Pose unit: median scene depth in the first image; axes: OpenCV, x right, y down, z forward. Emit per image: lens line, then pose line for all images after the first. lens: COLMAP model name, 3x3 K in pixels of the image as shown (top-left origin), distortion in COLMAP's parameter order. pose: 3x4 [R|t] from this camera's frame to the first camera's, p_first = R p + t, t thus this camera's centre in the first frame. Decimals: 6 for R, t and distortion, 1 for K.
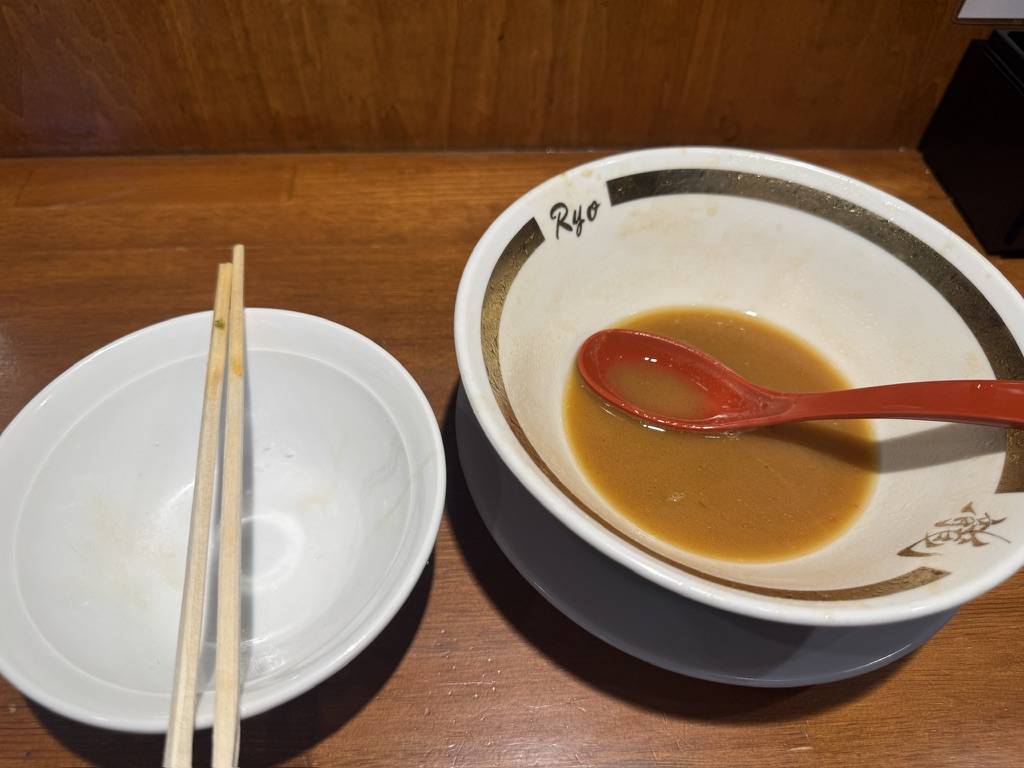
lens RADIAL K [[749.1, 0, 506.4], [0, 749.1, 395.5], [0, 0, 1]] dist [-0.029168, 0.000974]
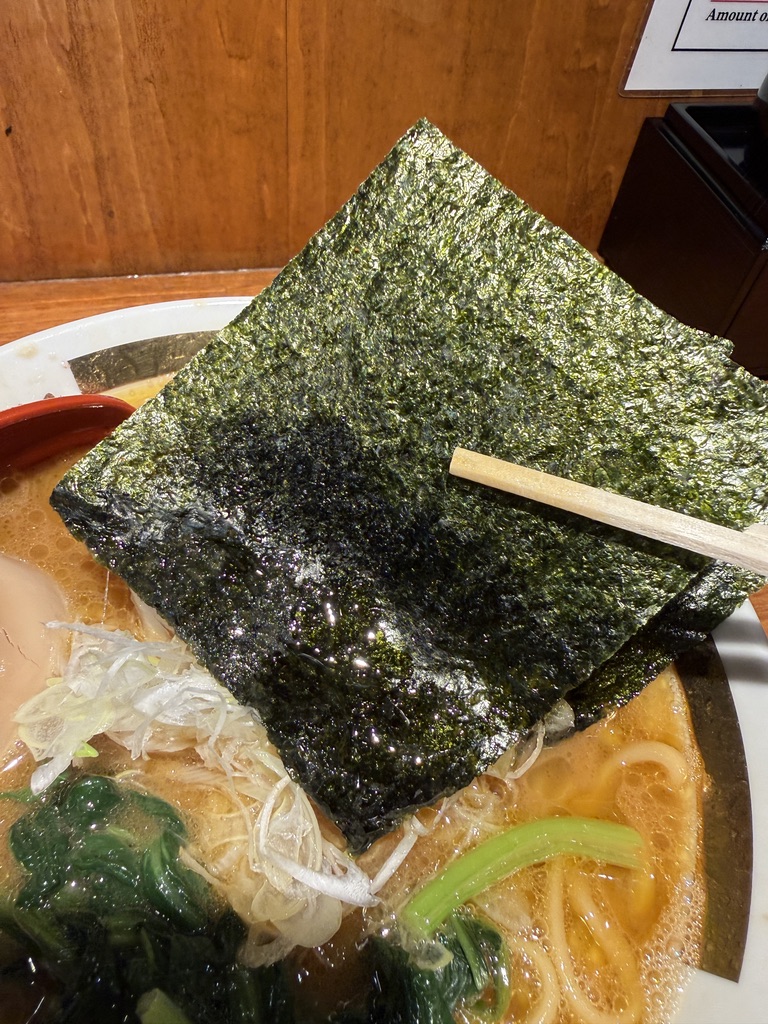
lens RADIAL K [[723.0, 0, 379.3], [0, 723.0, 438.7], [0, 0, 1]] dist [-0.007886, 0.004325]
pose [[0.988339, -0.072540, 0.133877, 0.225787], [0.076446, 0.996778, -0.024263, -0.145056], [-0.131686, 0.034214, 0.990701, 0.285510]]
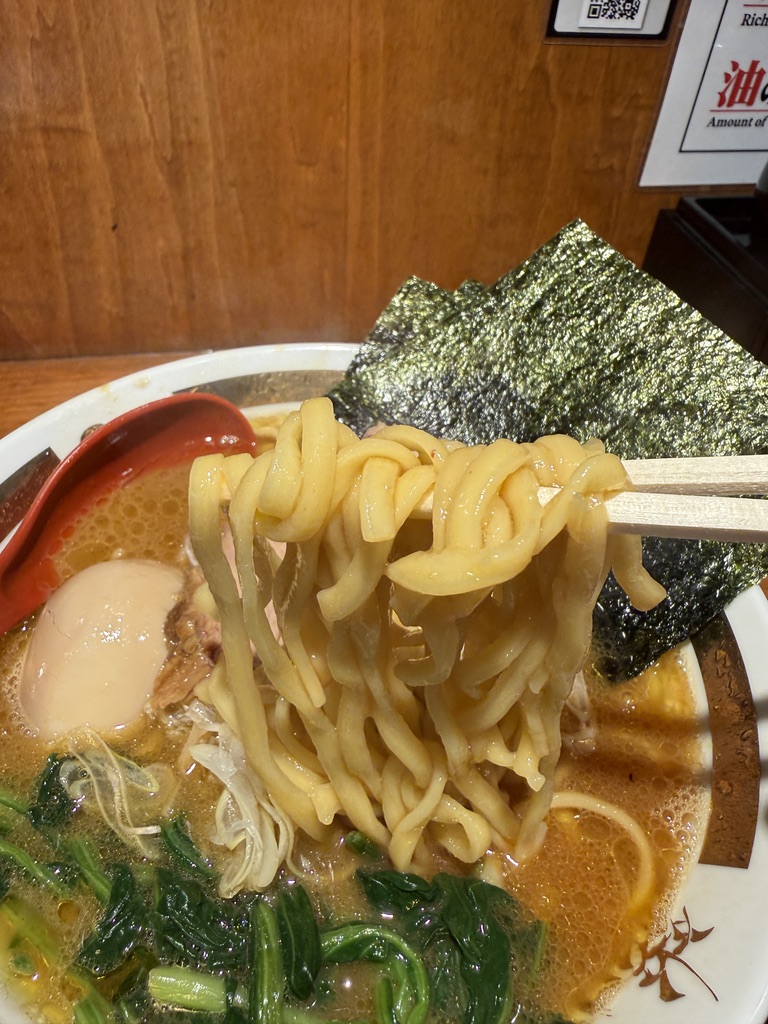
lens RADIAL K [[732.6, 0, 383.8], [0, 732.6, 452.5], [0, 0, 1]] dist [-0.003387, -0.003003]
pose [[0.994170, -0.056844, 0.091619, 0.203830], [0.071309, 0.984000, -0.163275, -0.071034], [-0.080872, 0.168856, 0.982317, 0.203536]]
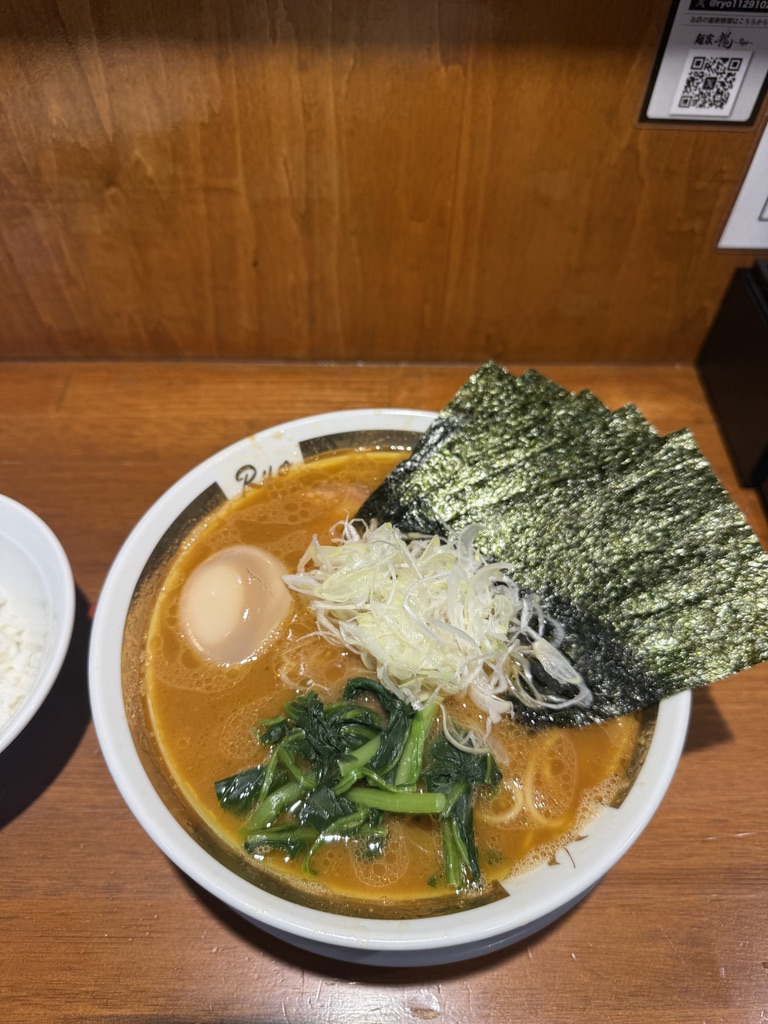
lens RADIAL K [[745.4, 0, 385.0], [0, 745.4, 530.0], [0, 0, 1]] dist [-0.019747, -0.009746]
pose [[0.998304, 0.037187, -0.044795, 0.227921], [-0.036191, 0.999084, 0.022844, -0.144058], [0.045604, -0.021184, 0.998735, -0.015925]]
